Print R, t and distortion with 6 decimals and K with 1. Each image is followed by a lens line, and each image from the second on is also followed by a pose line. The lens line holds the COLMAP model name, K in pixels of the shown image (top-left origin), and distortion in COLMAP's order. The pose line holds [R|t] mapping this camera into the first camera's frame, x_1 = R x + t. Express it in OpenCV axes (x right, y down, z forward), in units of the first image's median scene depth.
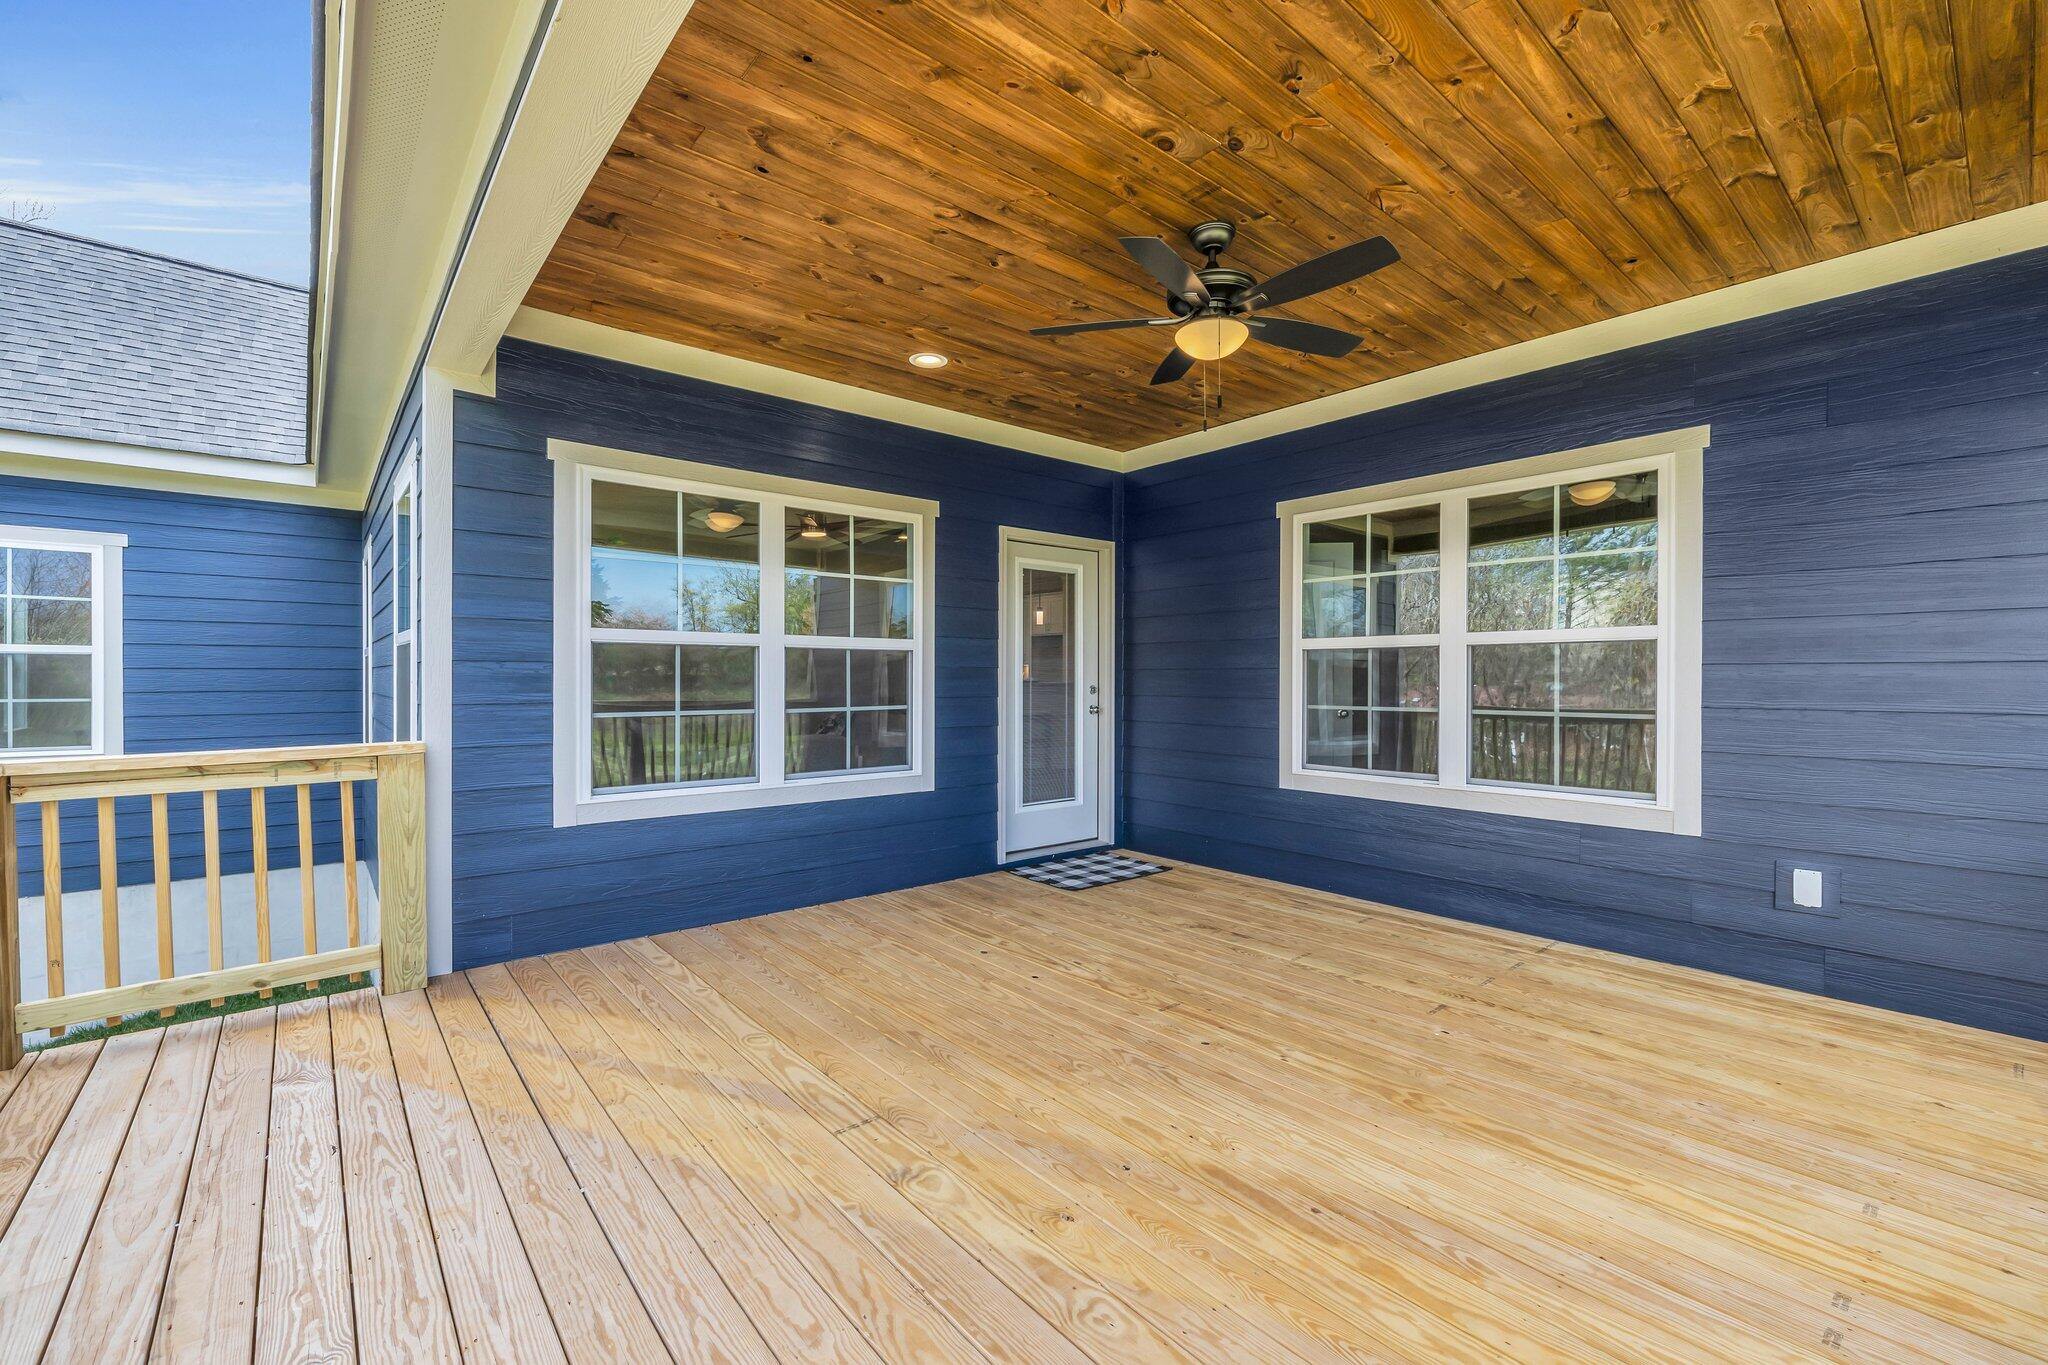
lens RADIAL K [[888.8, 0, 1027.9], [0, 888.8, 686.5], [0, 0, 1]] dist [0.002707, 0.000223]
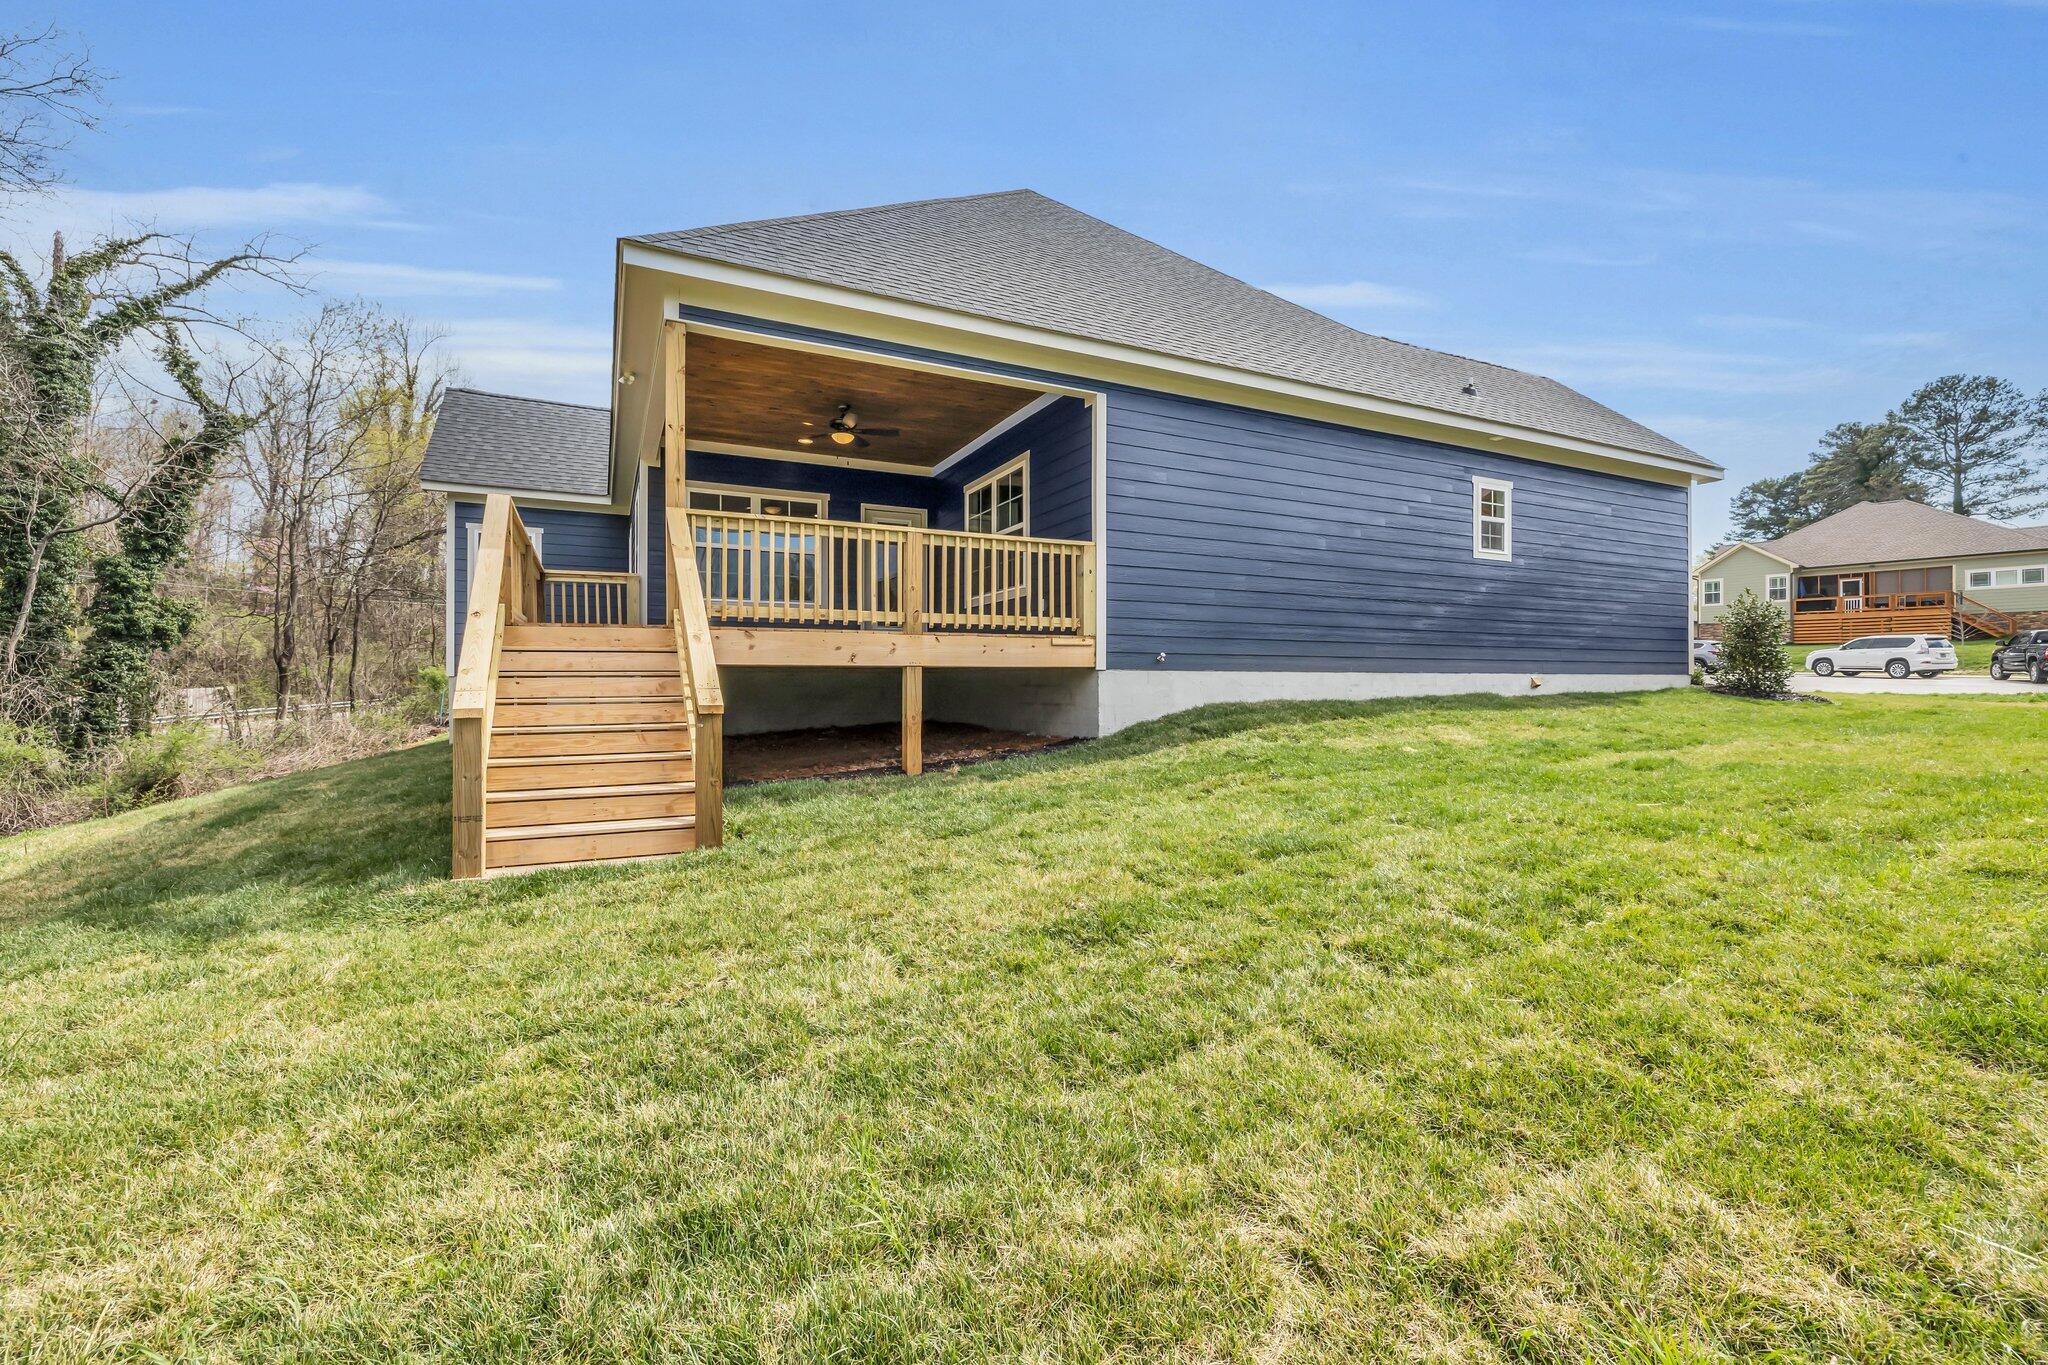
lens RADIAL K [[888.8, 0, 1017.4], [0, 888.8, 683.4], [0, 0, 1]] dist [0.002707, 0.000223]
pose [[0.970644, -0.003589, -0.240493, 1.085266], [0.000301, 0.999906, -0.013710, 0.381928], [0.240519, 0.013235, 0.970554, -1.368254]]
